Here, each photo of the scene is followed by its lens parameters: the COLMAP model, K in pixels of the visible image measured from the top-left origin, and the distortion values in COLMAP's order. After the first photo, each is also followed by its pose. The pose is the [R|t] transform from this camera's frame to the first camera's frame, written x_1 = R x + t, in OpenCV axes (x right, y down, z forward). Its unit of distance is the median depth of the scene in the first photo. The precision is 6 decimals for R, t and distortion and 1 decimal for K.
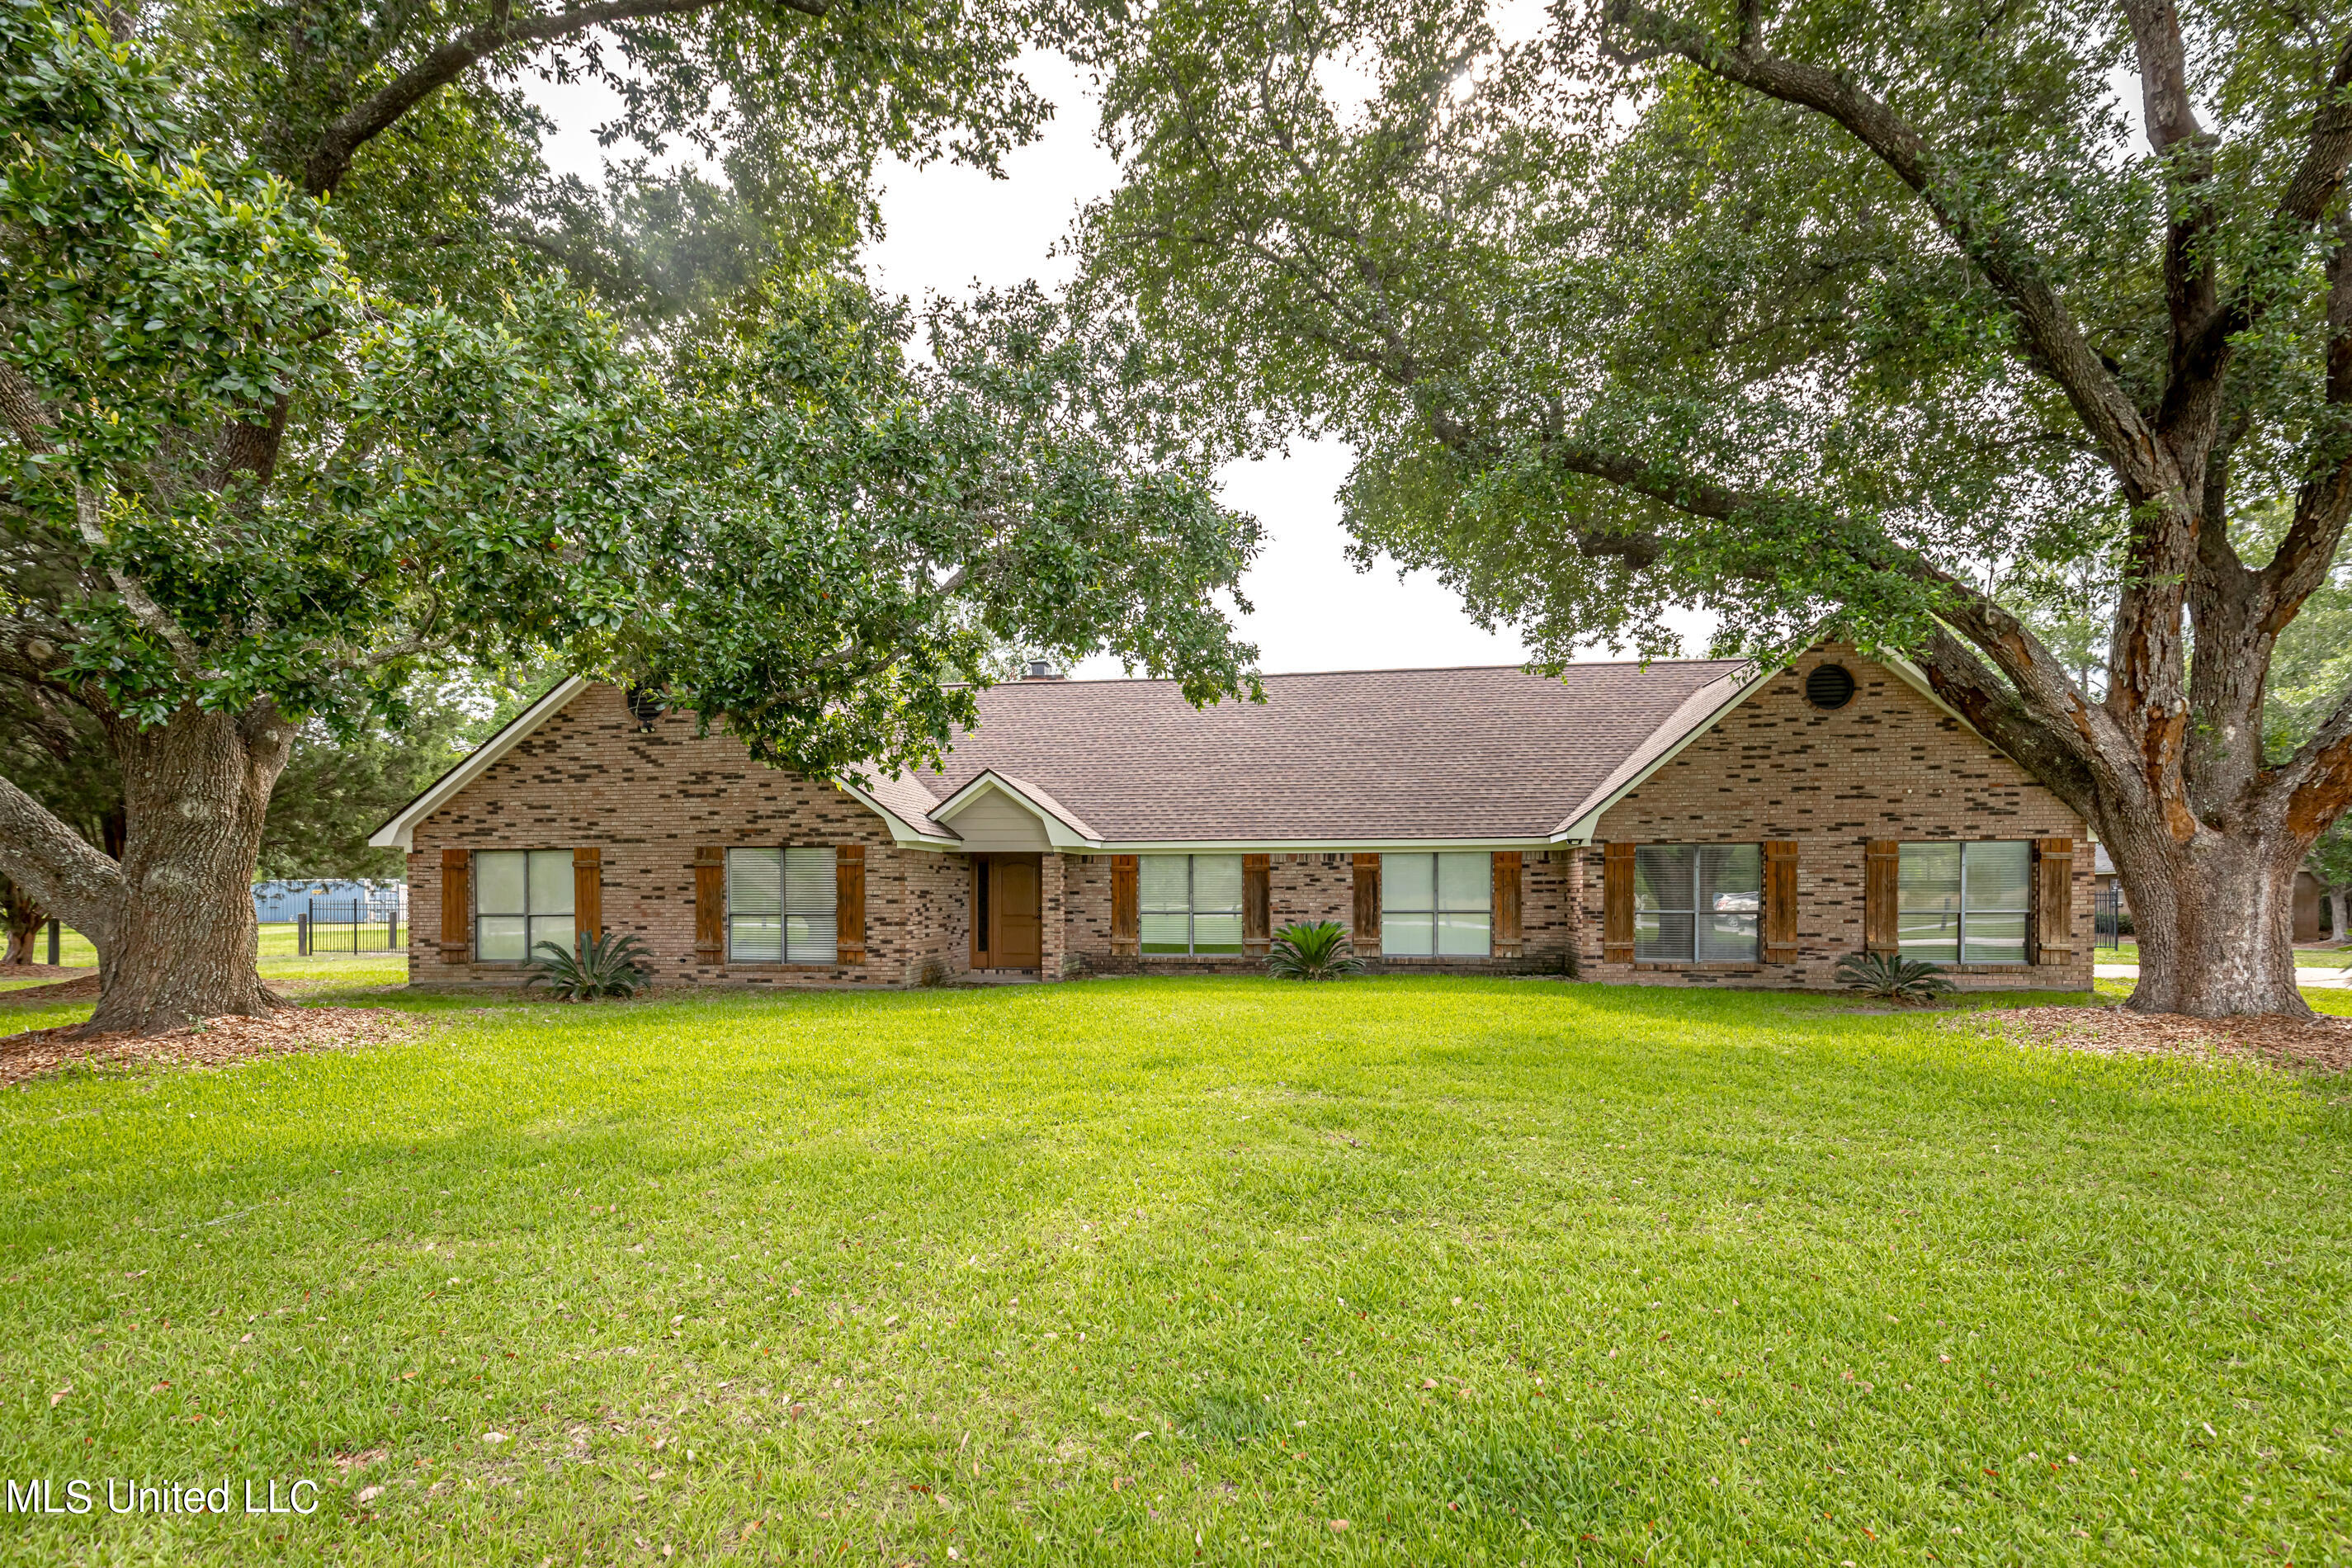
lens RADIAL K [[1094.7, 0, 1161.2], [0, 1094.7, 903.0], [0, 0, 1]] dist [0.001118, 0.000317]
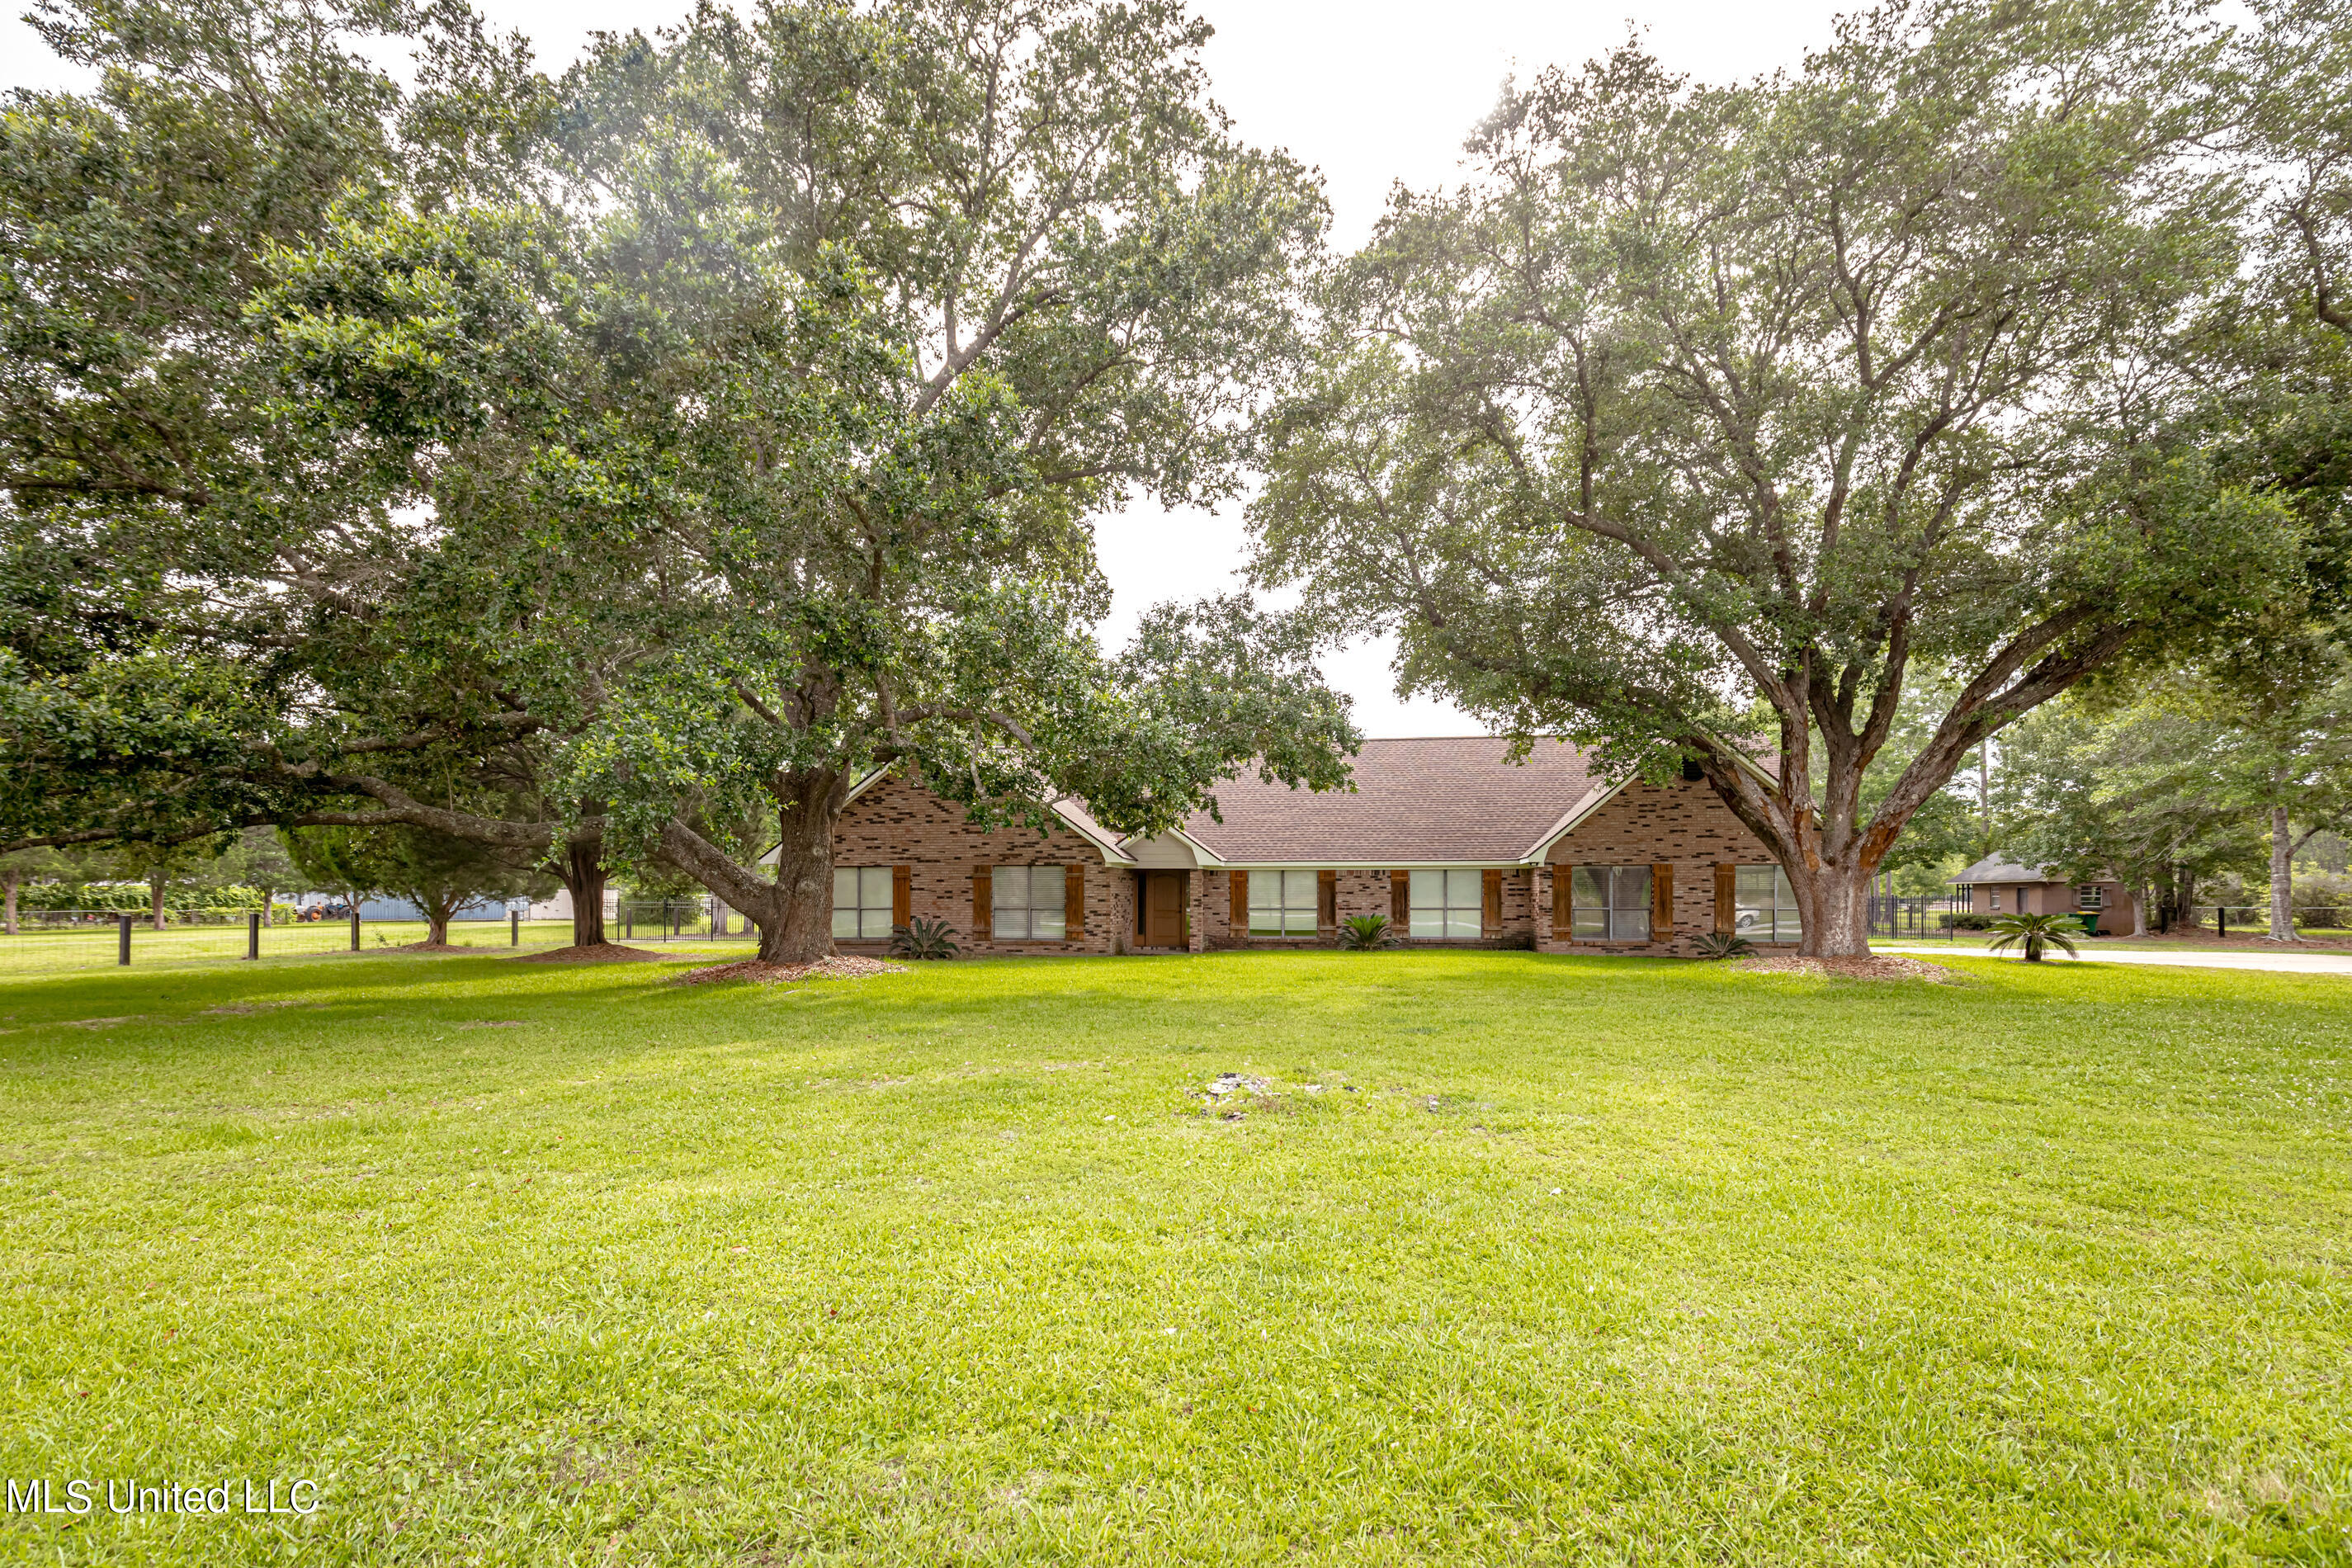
lens RADIAL K [[1116.2, 0, 1170.7], [0, 1116.2, 893.1], [0, 0, 1]] dist [0.002044, 0.000238]
pose [[0.999972, 0.003064, 0.006810, -0.149833], [-0.002976, 0.999913, -0.012813, 0.007930], [-0.006849, 0.012793, 0.999895, -0.579851]]
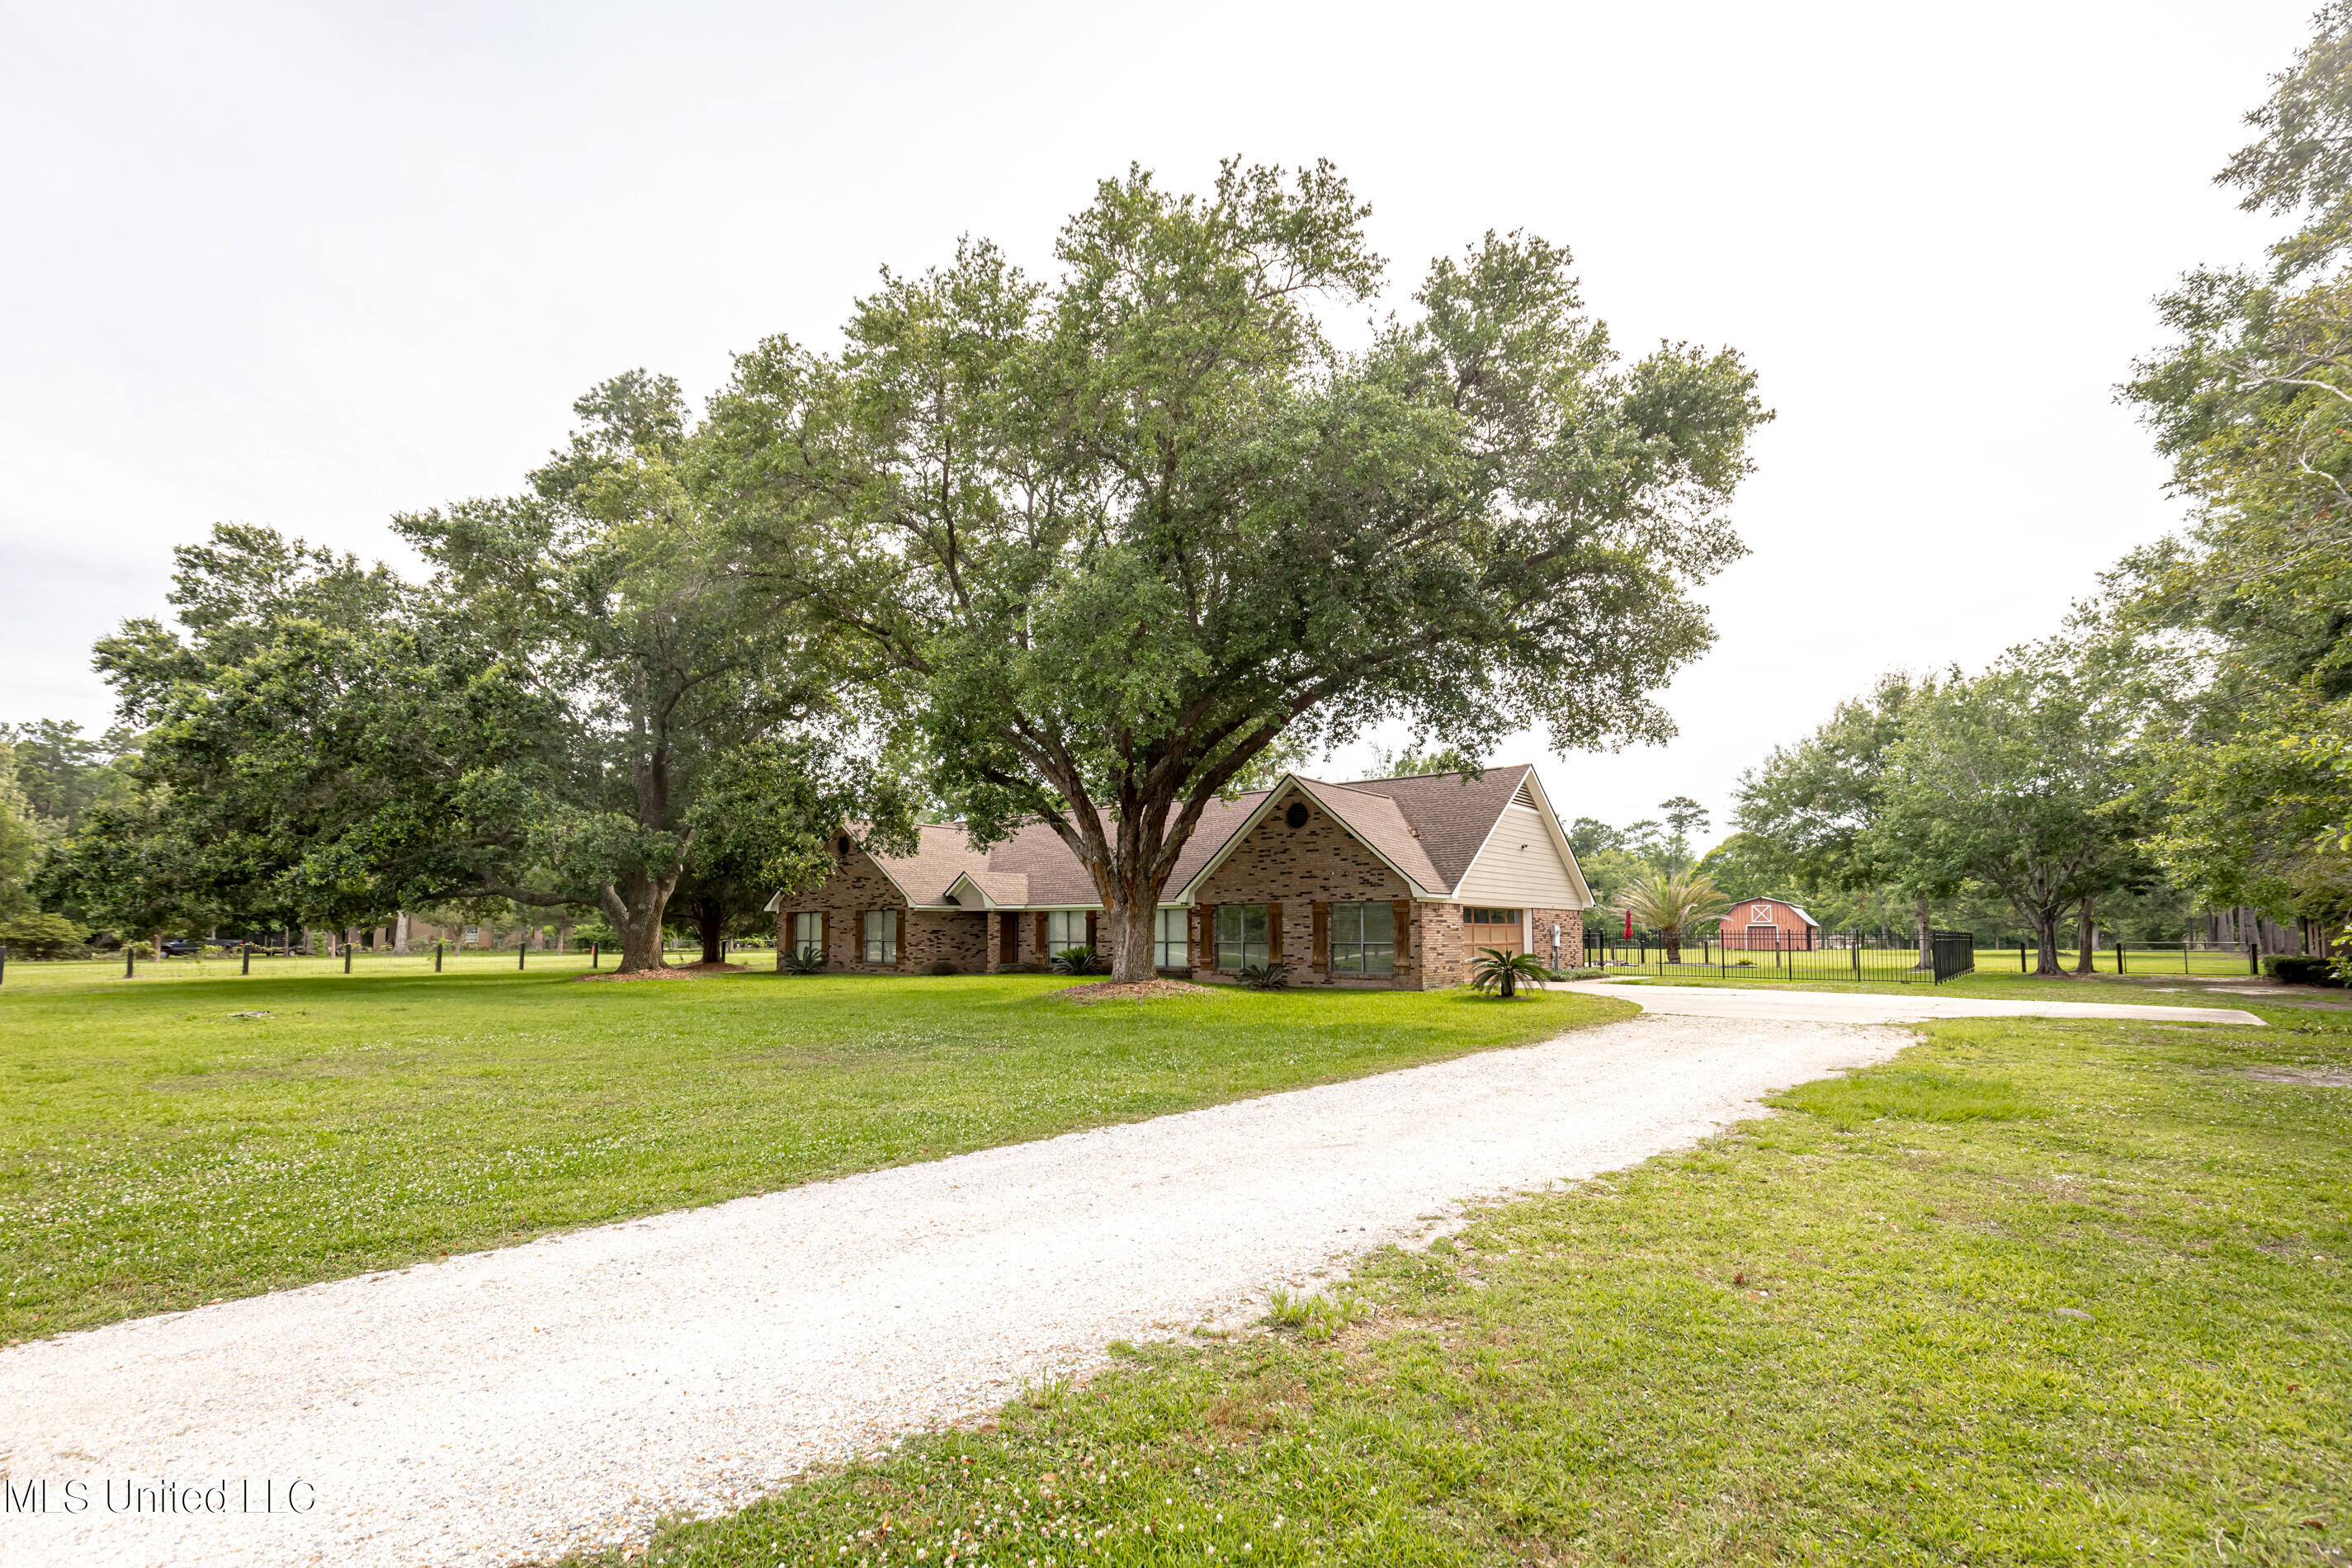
lens RADIAL K [[1102.5, 0, 1176.4], [0, 1102.5, 839.9], [0, 0, 1]] dist [0.018464, 0.000678]
pose [[0.852441, -0.041684, -0.521159, 1.293856], [-0.006442, 0.995903, -0.090193, 0.004394], [0.522783, 0.080242, 0.848681, -0.582265]]
